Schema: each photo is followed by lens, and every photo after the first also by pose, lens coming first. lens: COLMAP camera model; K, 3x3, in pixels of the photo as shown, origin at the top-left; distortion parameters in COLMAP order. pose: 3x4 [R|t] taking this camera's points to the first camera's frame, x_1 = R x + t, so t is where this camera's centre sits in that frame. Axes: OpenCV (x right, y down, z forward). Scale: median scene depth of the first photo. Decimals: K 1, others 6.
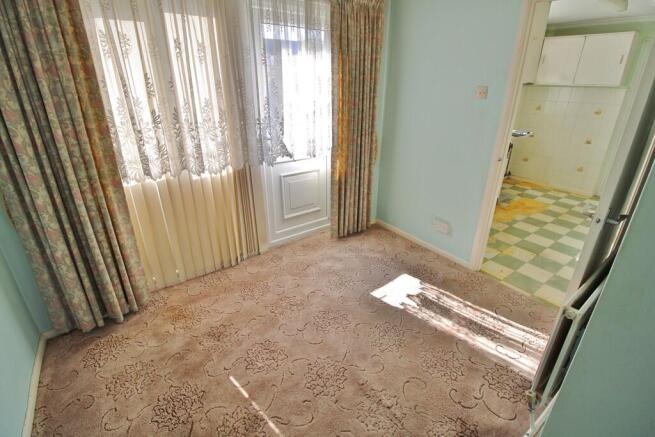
lens RADIAL K [[312.0, 0, 327.5], [0, 312.0, 218.5], [0, 0, 1]] dist [0.002233, 0.000169]
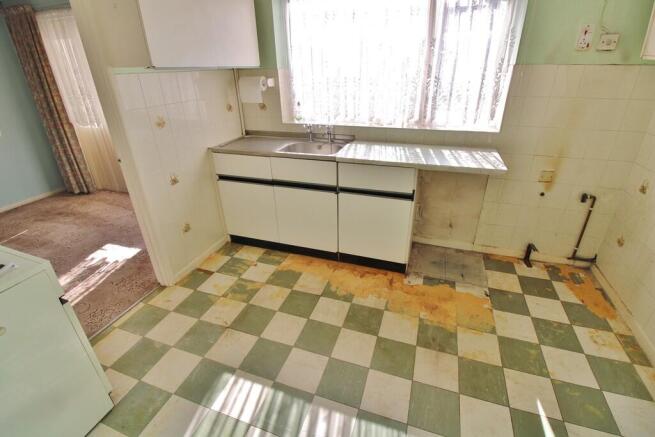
lens RADIAL K [[305.4, 0, 331.2], [0, 305.4, 207.7], [0, 0, 1]] dist [0.002344, -0.014502]
pose [[0.565659, 0.351802, -0.745832, 1.564498], [-0.310665, 0.928710, 0.202447, -0.436795], [0.763883, 0.117188, 0.634626, 0.925067]]
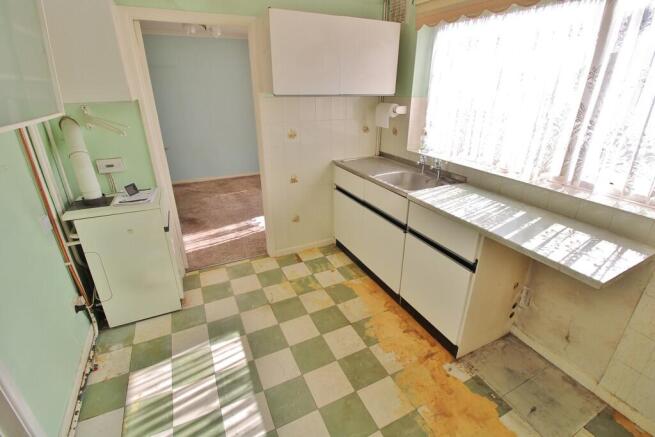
lens RADIAL K [[305.4, 0, 331.2], [0, 305.4, 207.7], [0, 0, 1]] dist [0.002344, -0.014502]
pose [[-0.181559, 0.376995, -0.908246, 1.665490], [-0.381573, 0.824225, 0.418396, -0.651597], [0.906332, 0.422526, -0.005794, 1.350628]]
